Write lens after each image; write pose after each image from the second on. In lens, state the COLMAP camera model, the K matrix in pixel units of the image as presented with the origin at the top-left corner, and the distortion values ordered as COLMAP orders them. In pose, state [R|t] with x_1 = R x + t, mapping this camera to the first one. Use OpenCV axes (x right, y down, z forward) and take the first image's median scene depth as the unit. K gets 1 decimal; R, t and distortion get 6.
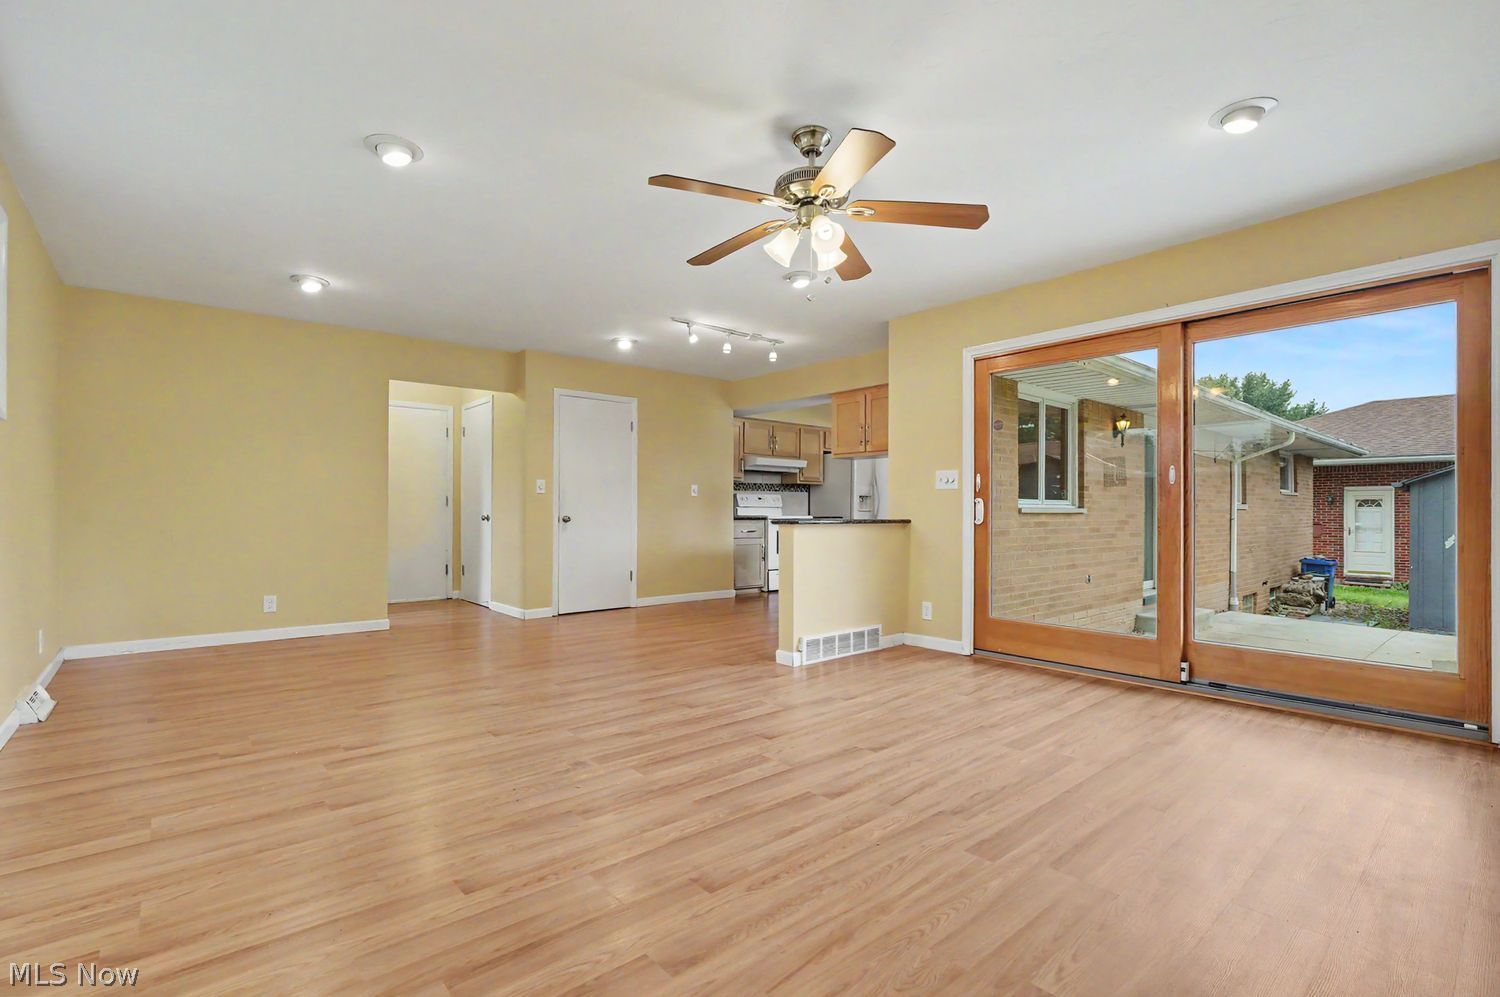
lens RADIAL K [[682.5, 0, 750.0], [0, 682.5, 498.5], [0, 0, 1]] dist [-0.014187, 0.000433]
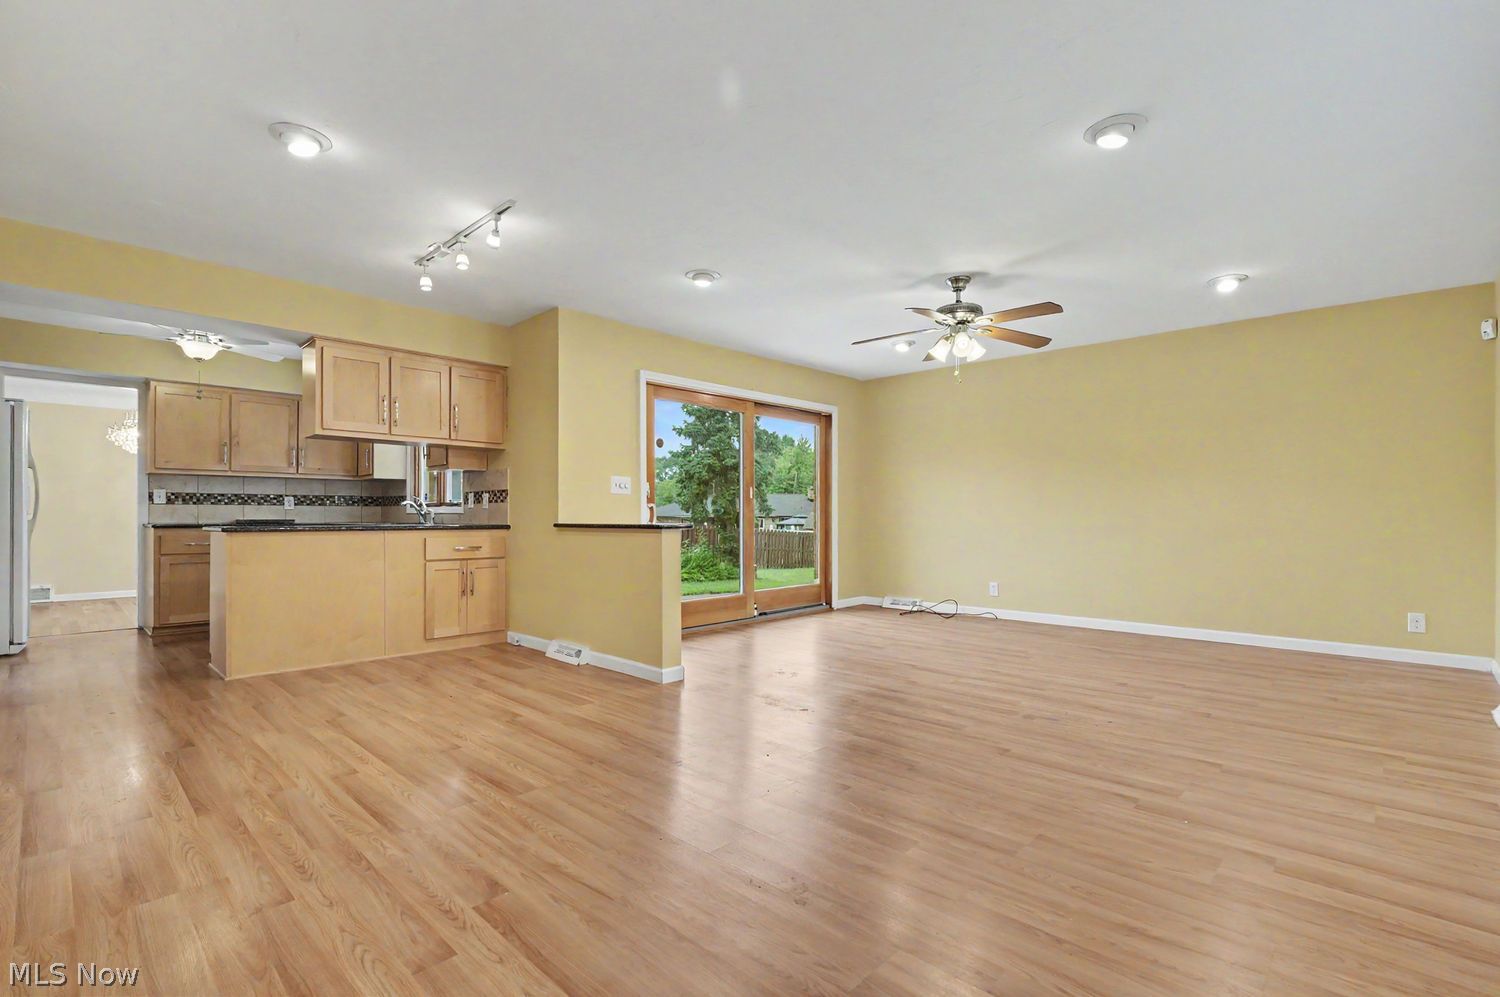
lens RADIAL K [[690.6, 0, 747.8], [0, 690.6, 508.9], [0, 0, 1]] dist [-0.001640, 0.001033]
pose [[-0.099325, 0.006582, 0.995033, -1.524874], [-0.020397, 0.999755, -0.008649, 0.027846], [-0.994846, -0.021155, -0.099166, 1.706543]]
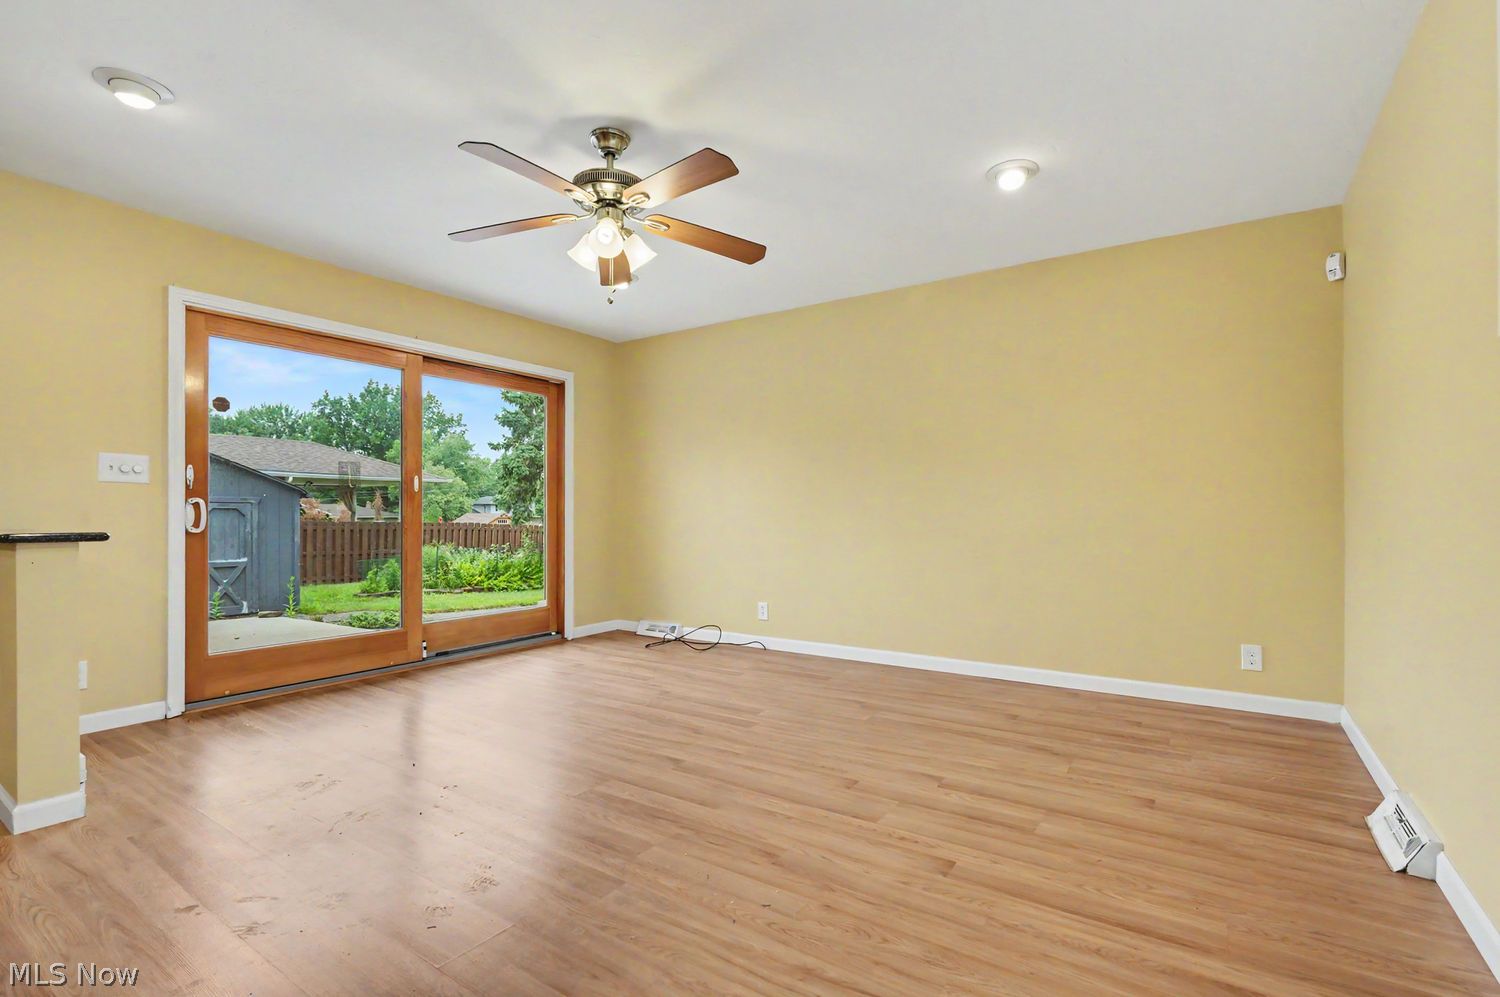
lens RADIAL K [[688.4, 0, 742.8], [0, 688.4, 507.7], [0, 0, 1]] dist [-0.003264, -0.000466]
pose [[-0.253177, 0.008602, 0.967382, -0.959135], [-0.018572, 0.999733, -0.013750, 0.016927], [-0.967242, -0.021448, -0.252950, 1.098302]]
